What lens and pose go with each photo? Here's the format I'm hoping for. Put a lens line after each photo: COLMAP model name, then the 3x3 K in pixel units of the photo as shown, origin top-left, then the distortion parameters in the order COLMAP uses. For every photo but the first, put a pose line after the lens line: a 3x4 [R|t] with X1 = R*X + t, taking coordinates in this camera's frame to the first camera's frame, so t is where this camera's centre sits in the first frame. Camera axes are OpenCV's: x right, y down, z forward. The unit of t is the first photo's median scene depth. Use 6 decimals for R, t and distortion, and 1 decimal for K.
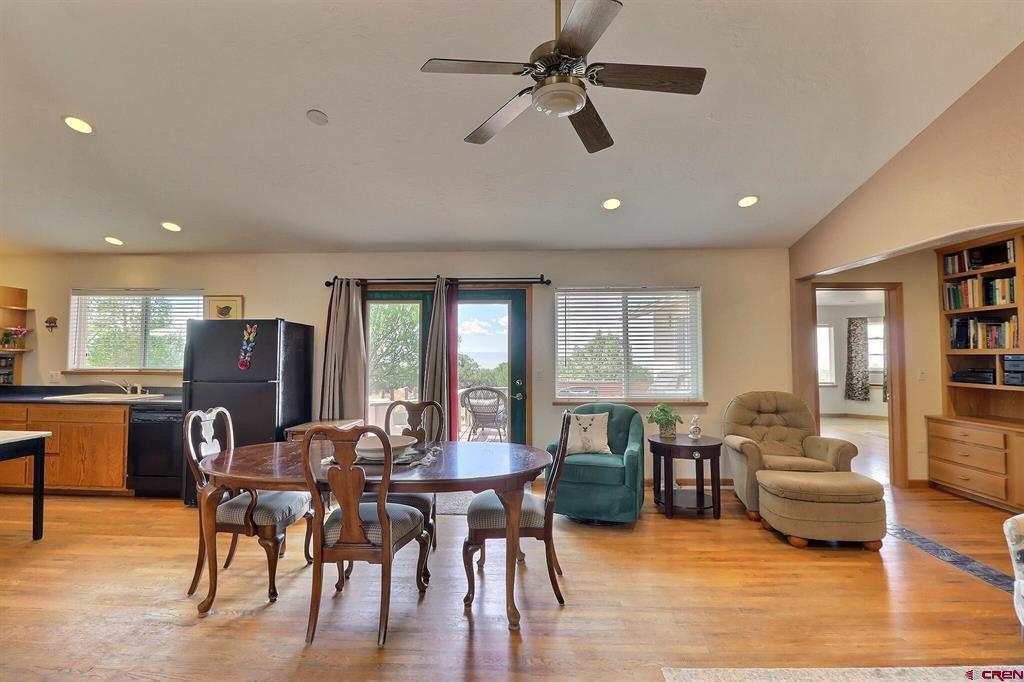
lens RADIAL K [[474.8, 0, 513.5], [0, 474.8, 338.3], [0, 0, 1]] dist [-0.006650, -0.008442]
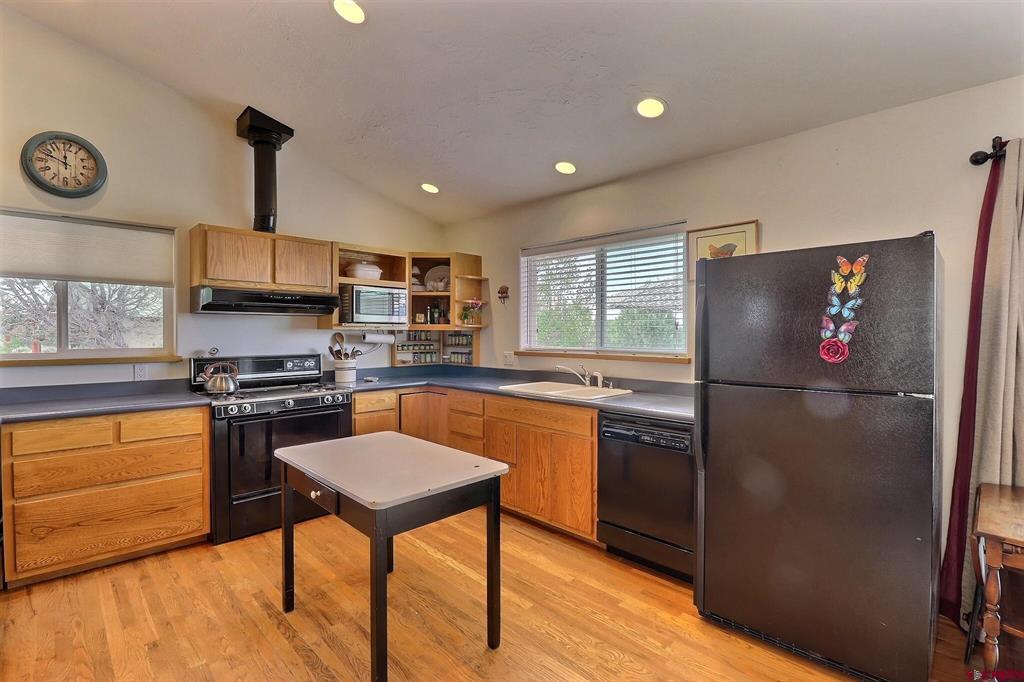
lens RADIAL K [[474.8, 0, 516.0], [0, 474.8, 338.5], [0, 0, 1]] dist [-0.006650, -0.008442]
pose [[0.728378, 0.005447, -0.685154, -0.458274], [0.029816, 0.998769, 0.039637, 0.017798], [0.684526, -0.049299, 0.727319, 0.463890]]
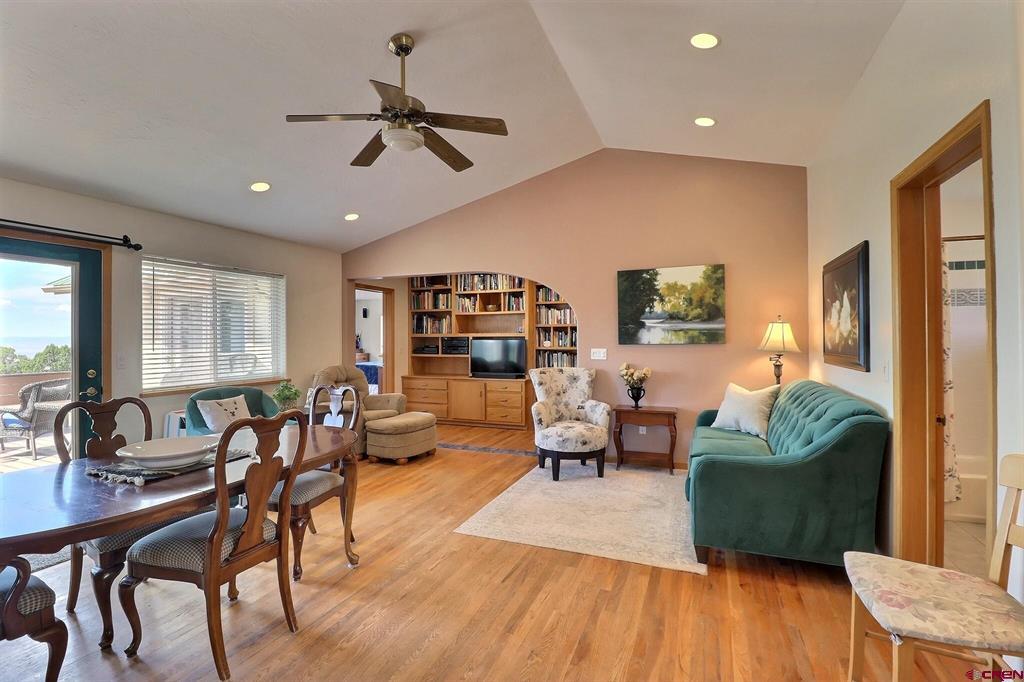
lens RADIAL K [[474.8, 0, 514.1], [0, 474.8, 340.8], [0, 0, 1]] dist [-0.006650, -0.008442]
pose [[0.334734, -0.005959, 0.942294, -0.514367], [-0.031937, 0.999334, 0.017665, 0.007807], [-0.941771, -0.036007, 0.334321, 0.131642]]
